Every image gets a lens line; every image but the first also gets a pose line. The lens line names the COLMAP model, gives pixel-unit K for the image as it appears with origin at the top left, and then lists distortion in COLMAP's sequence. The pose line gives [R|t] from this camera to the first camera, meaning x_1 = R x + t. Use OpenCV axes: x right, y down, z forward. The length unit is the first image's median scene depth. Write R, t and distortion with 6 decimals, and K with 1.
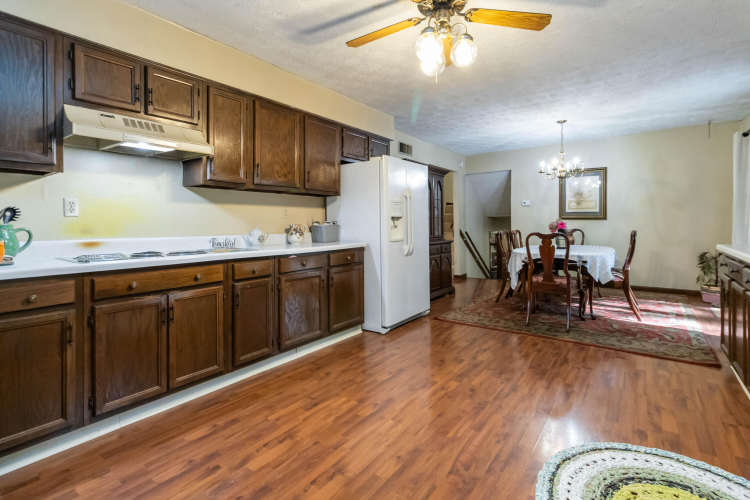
lens RADIAL K [[352.5, 0, 382.2], [0, 352.5, 223.0], [0, 0, 1]] dist [0.001487, -0.000005]
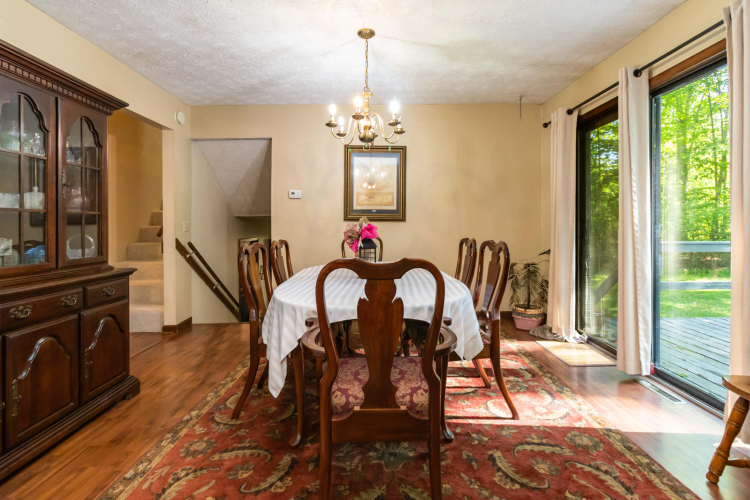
lens RADIAL K [[352.5, 0, 382.2], [0, 352.5, 223.0], [0, 0, 1]] dist [0.001487, -0.000005]
pose [[0.794960, 0.004191, 0.606647, 0.174600], [0.000925, 0.999967, -0.008122, -0.000681], [-0.606661, 0.007018, 0.794930, 0.470705]]
